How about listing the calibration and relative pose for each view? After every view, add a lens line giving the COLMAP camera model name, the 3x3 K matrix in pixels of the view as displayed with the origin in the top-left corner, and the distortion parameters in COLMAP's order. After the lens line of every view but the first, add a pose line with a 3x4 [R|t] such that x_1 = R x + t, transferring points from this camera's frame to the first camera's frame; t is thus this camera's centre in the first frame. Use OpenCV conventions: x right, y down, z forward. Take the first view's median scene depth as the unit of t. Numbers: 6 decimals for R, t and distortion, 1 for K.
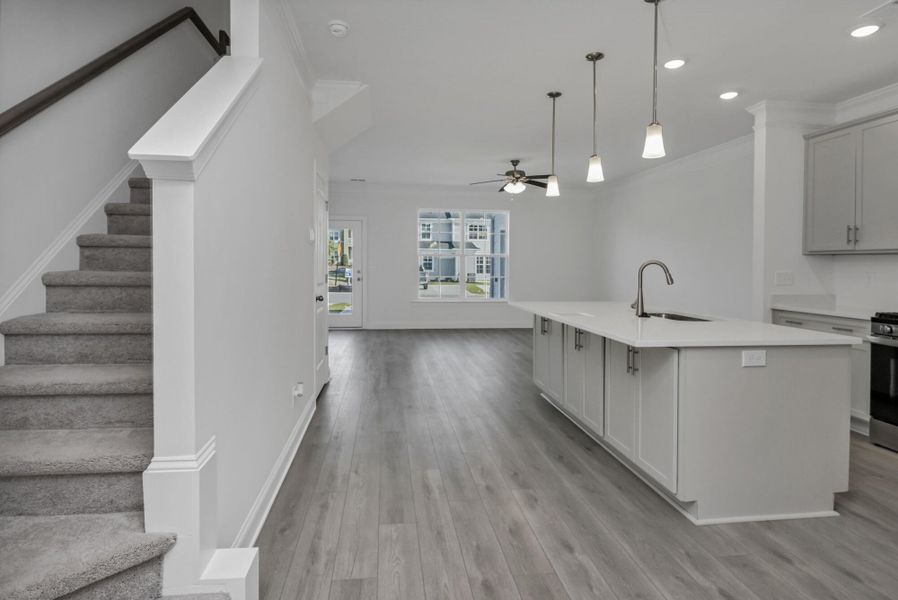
lens RADIAL K [[480.1, 0, 435.2], [0, 480.1, 256.7], [0, 0, 1]] dist [0.004755, -0.003898]
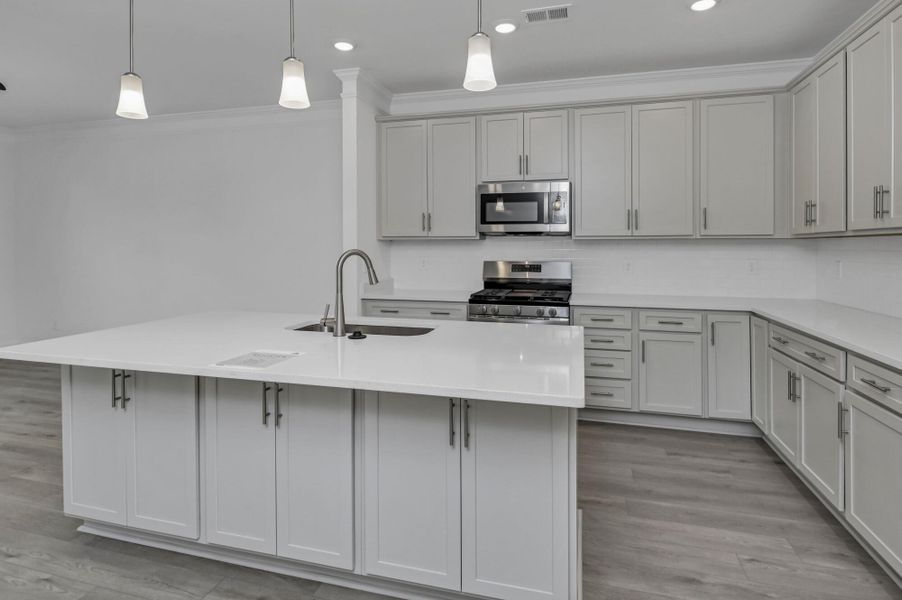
lens RADIAL K [[482.3, 0, 452.9], [0, 482.3, 246.0], [0, 0, 1]] dist [0.004755, -0.003898]
pose [[0.366579, -0.010966, 0.930322, -0.096393], [-0.013727, 0.999758, 0.017194, -0.010376], [-0.930285, -0.019074, 0.366340, 0.523320]]
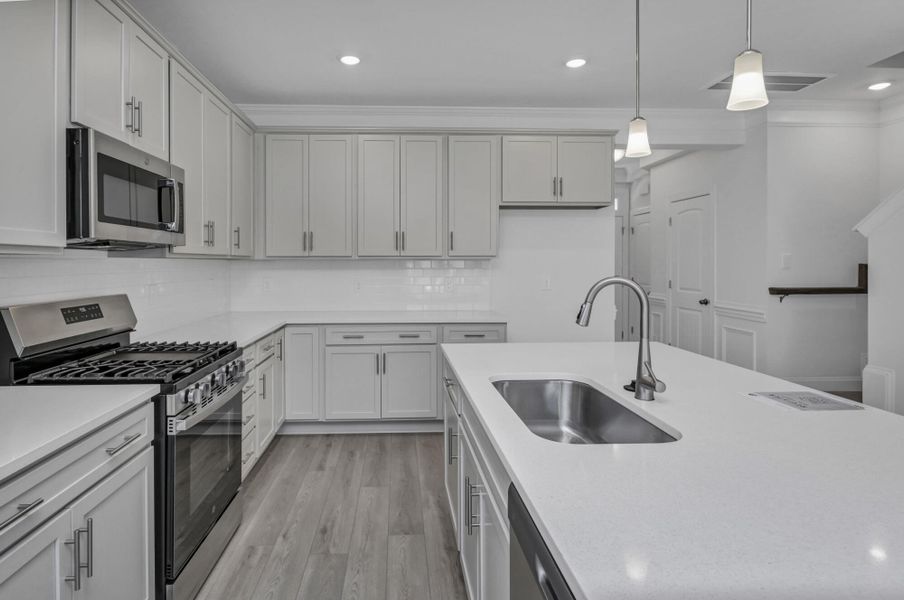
lens RADIAL K [[483.4, 0, 416.0], [0, 483.4, 264.4], [0, 0, 1]] dist [0.004755, -0.003898]
pose [[-0.997390, -0.010867, 0.071377, 0.510353], [-0.011683, 0.999871, -0.011015, 0.000959], [-0.071248, -0.011820, -0.997389, 1.226436]]
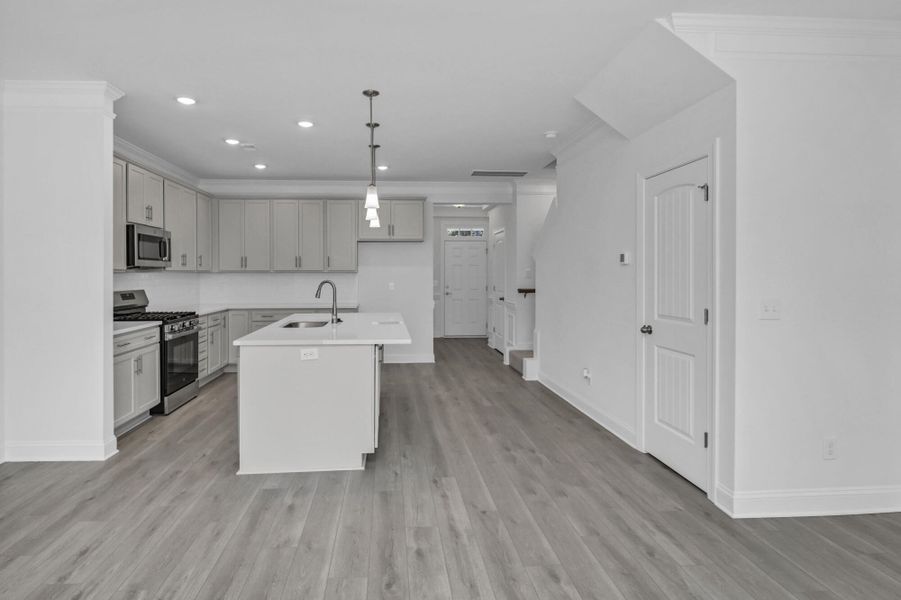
lens RADIAL K [[481.8, 0, 412.5], [0, 481.8, 277.4], [0, 0, 1]] dist [0.004755, -0.003898]
pose [[-0.998303, -0.010731, 0.057232, 0.123119], [-0.011071, 0.999923, -0.005634, 0.002234], [-0.057167, -0.006258, -0.998345, 1.895855]]
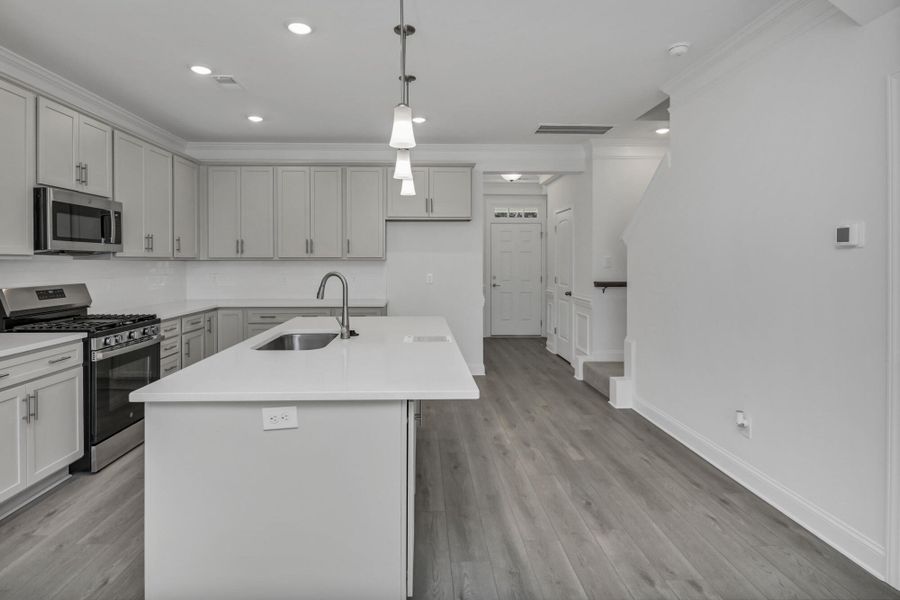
lens RADIAL K [[481.2, 0, 435.3], [0, 481.2, 263.0], [0, 0, 1]] dist [0.004755, -0.003898]
pose [[-0.996683, -0.011233, 0.080597, 0.173691], [-0.012176, 0.999863, -0.011221, -0.001638], [-0.080460, -0.012165, -0.996684, 1.513786]]
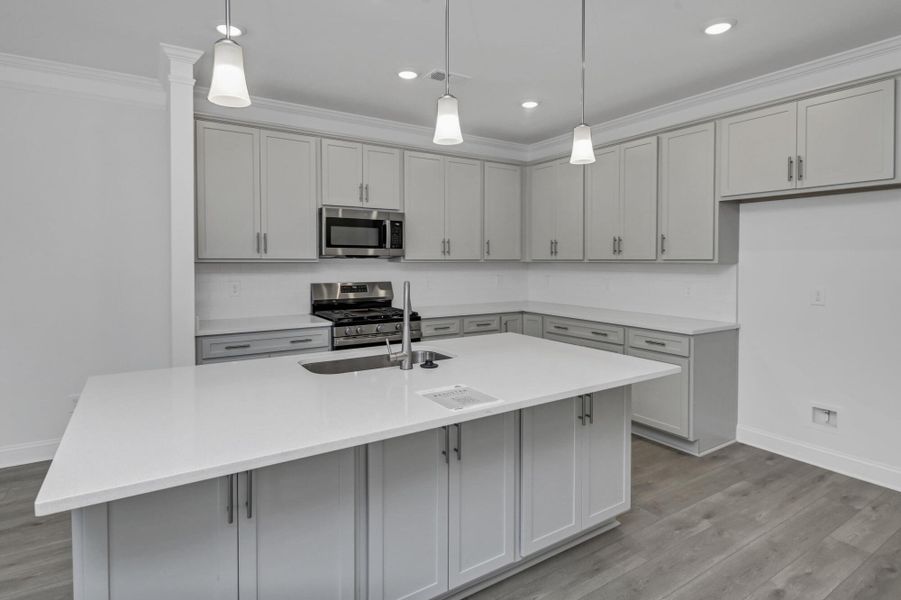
lens RADIAL K [[481.8, 0, 447.8], [0, 481.8, 262.4], [0, 0, 1]] dist [0.004755, -0.003898]
pose [[-0.439659, -0.014661, 0.898045, -0.144855], [-0.021047, 0.999760, 0.006017, -0.018898], [-0.897918, -0.016256, -0.439862, 1.029568]]
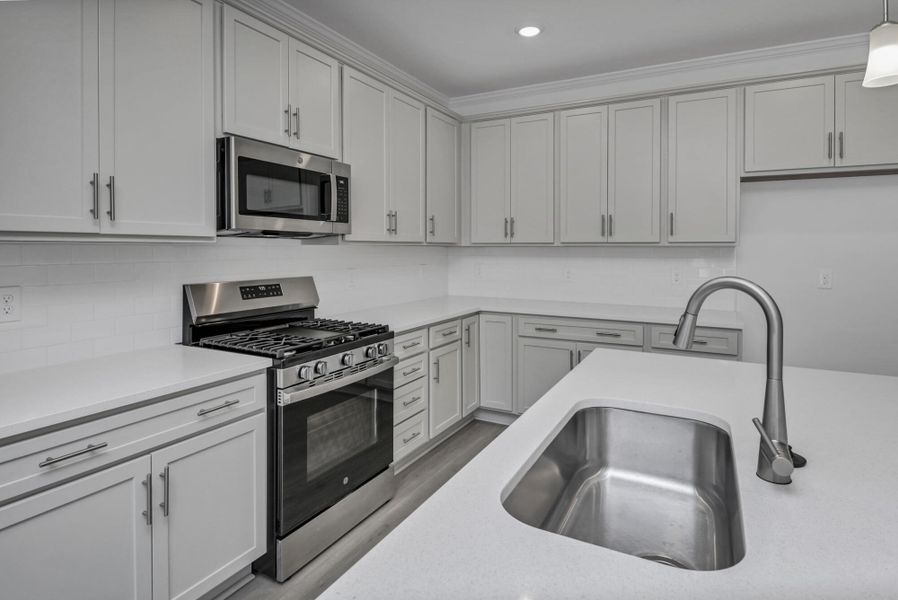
lens RADIAL K [[480.1, 0, 455.9], [0, 480.1, 252.7], [0, 0, 1]] dist [0.004755, -0.003898]
pose [[-0.826820, -0.019577, 0.562126, 0.355069], [-0.021751, 0.999759, 0.002825, -0.004967], [-0.562046, -0.009891, -0.827047, 1.109246]]
